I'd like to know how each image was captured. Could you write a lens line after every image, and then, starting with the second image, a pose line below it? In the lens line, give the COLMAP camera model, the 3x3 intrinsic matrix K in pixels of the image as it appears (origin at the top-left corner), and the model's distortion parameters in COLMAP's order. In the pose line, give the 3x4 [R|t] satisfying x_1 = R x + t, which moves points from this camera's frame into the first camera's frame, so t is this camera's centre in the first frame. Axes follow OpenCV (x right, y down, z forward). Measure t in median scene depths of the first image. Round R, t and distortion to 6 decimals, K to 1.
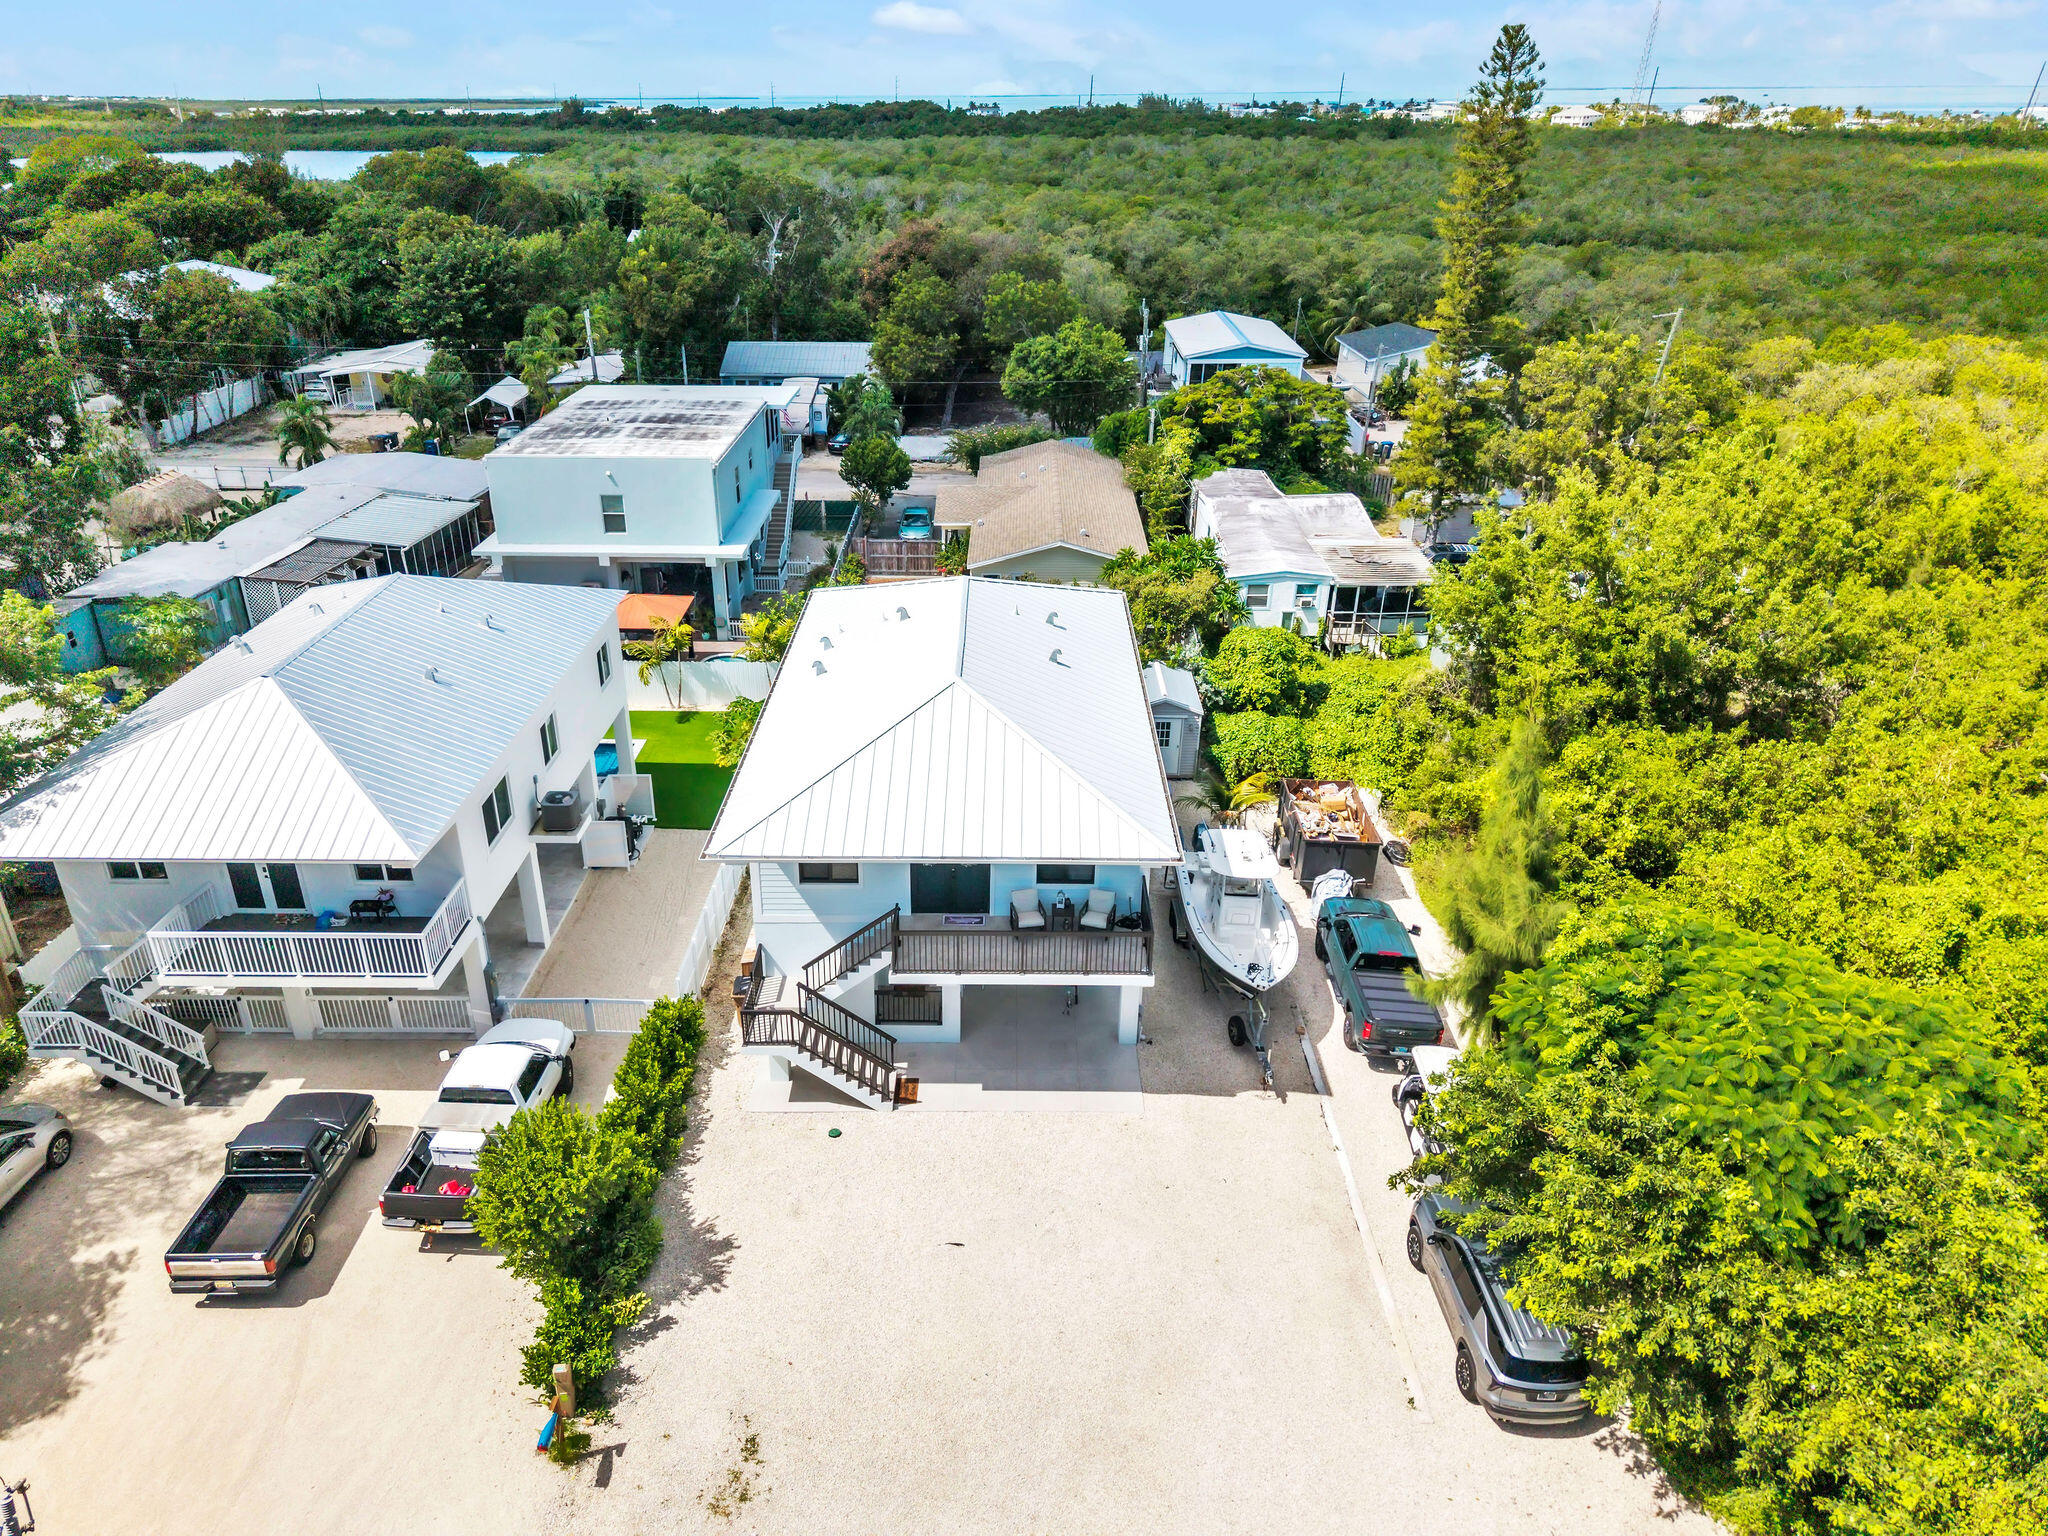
lens RADIAL K [[1401.5, 0, 1022.6], [0, 1401.5, 753.3], [0, 0, 1]] dist [0.025306, -0.002426]
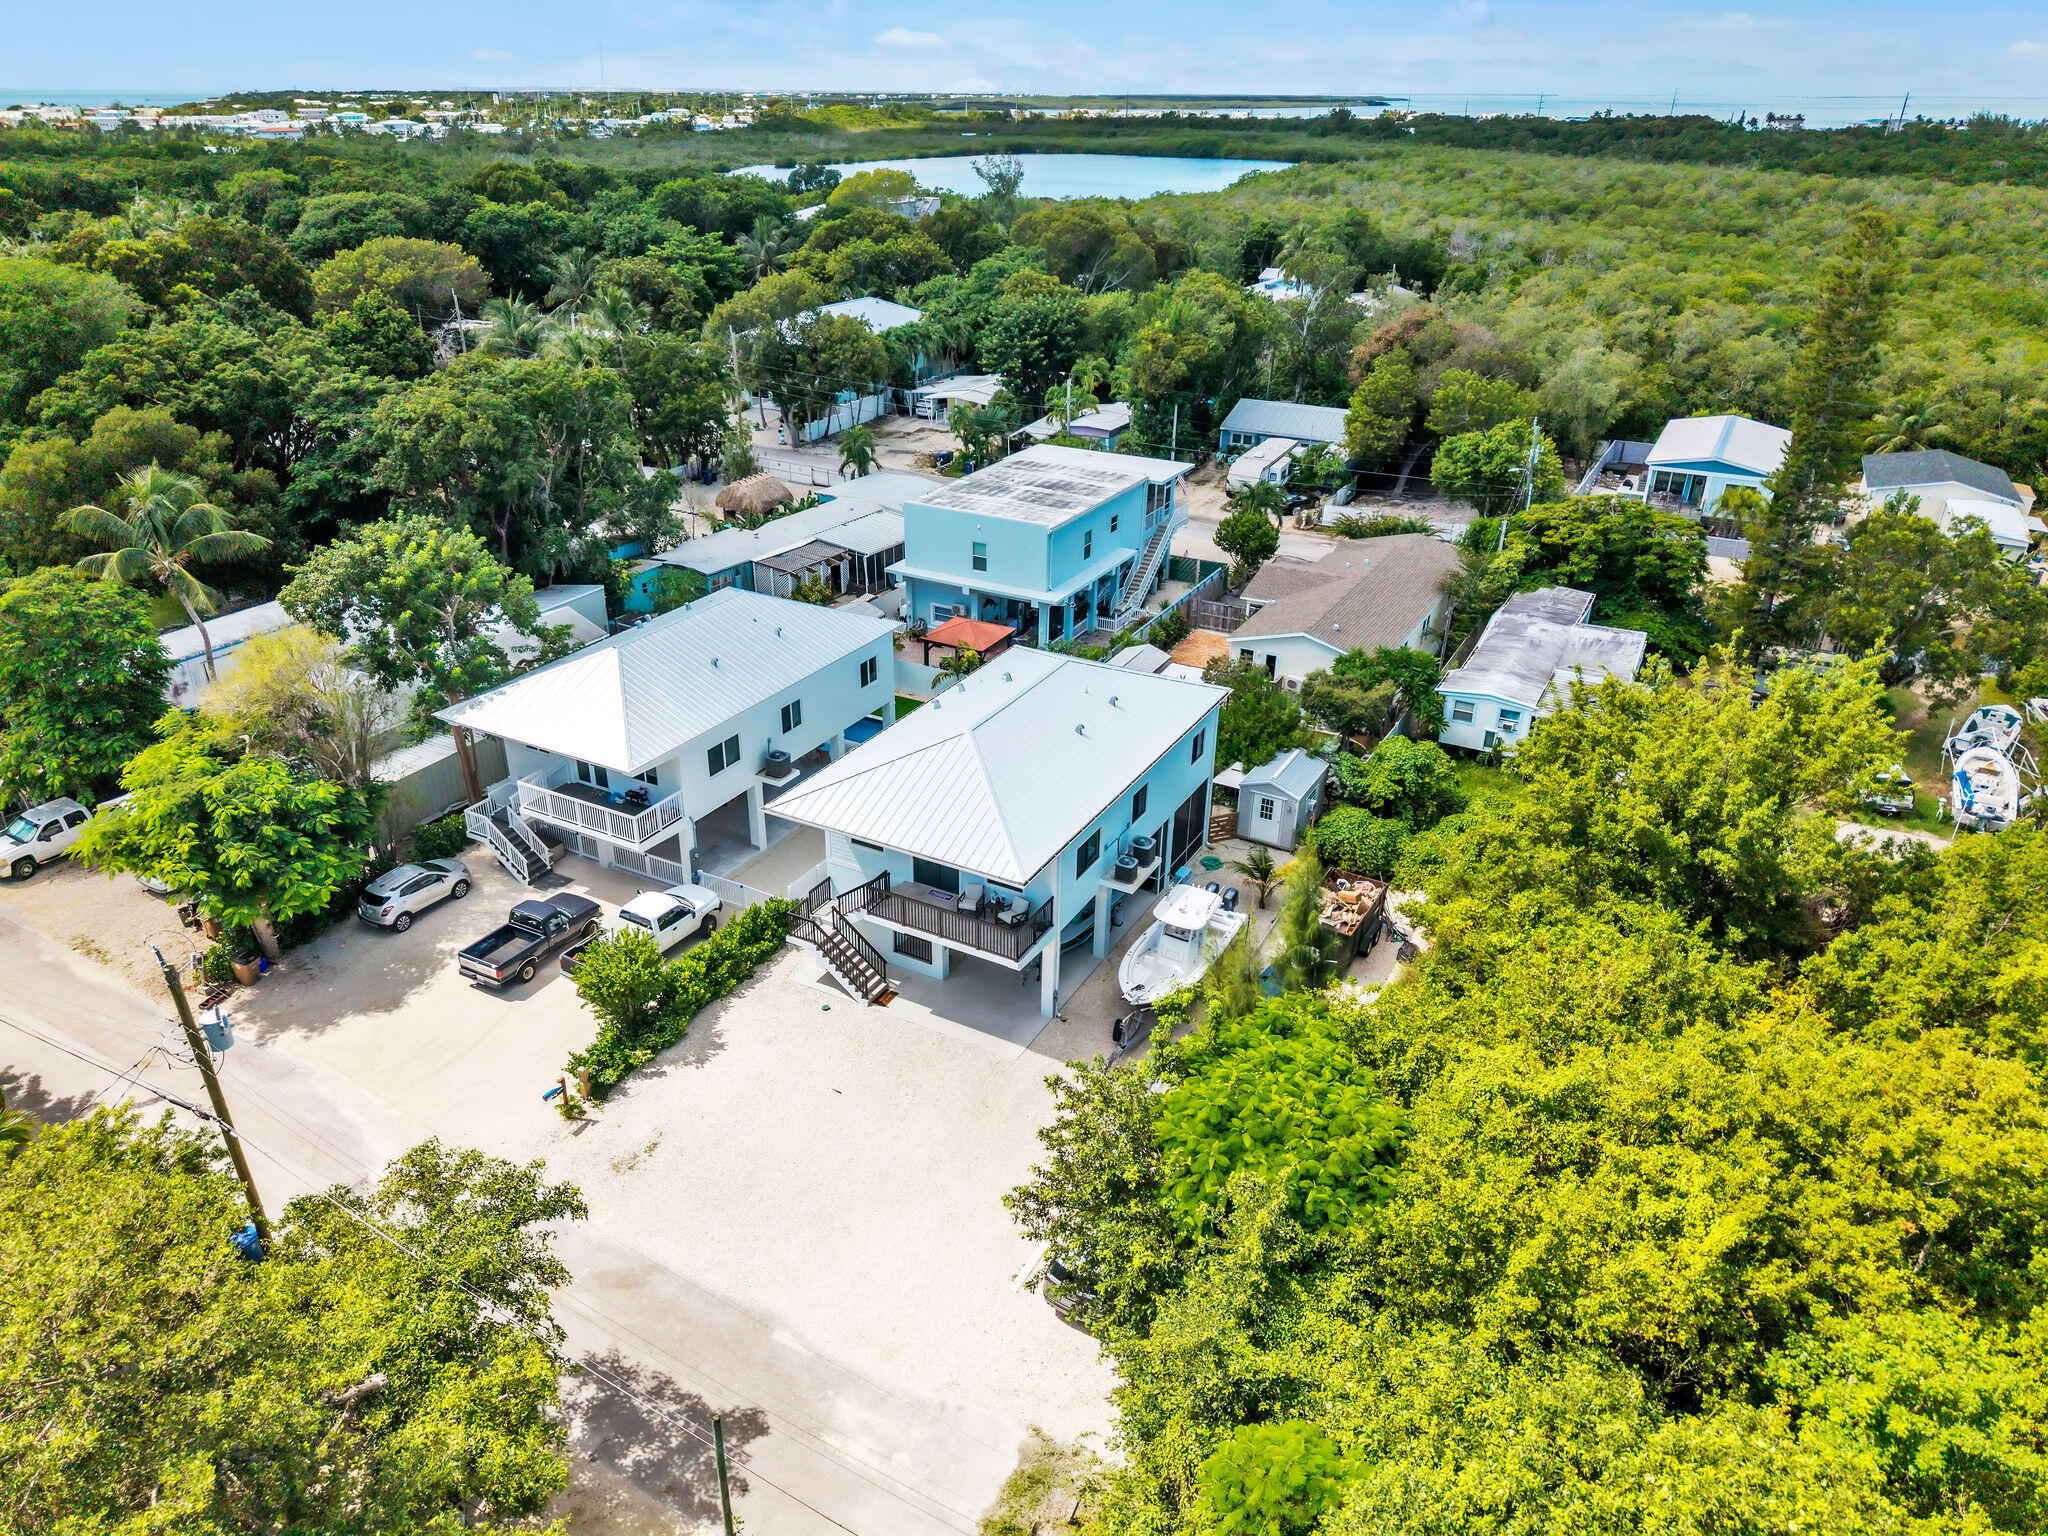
lens RADIAL K [[1410.0, 0, 1024.0], [0, 1410.0, 768.0], [0, 0, 1]] dist [0.063615, -0.129984]
pose [[0.876290, 0.210456, -0.433388, 0.356060], [-0.206281, 0.976816, 0.057257, -0.061479], [0.435390, 0.039226, 0.899387, -0.156114]]
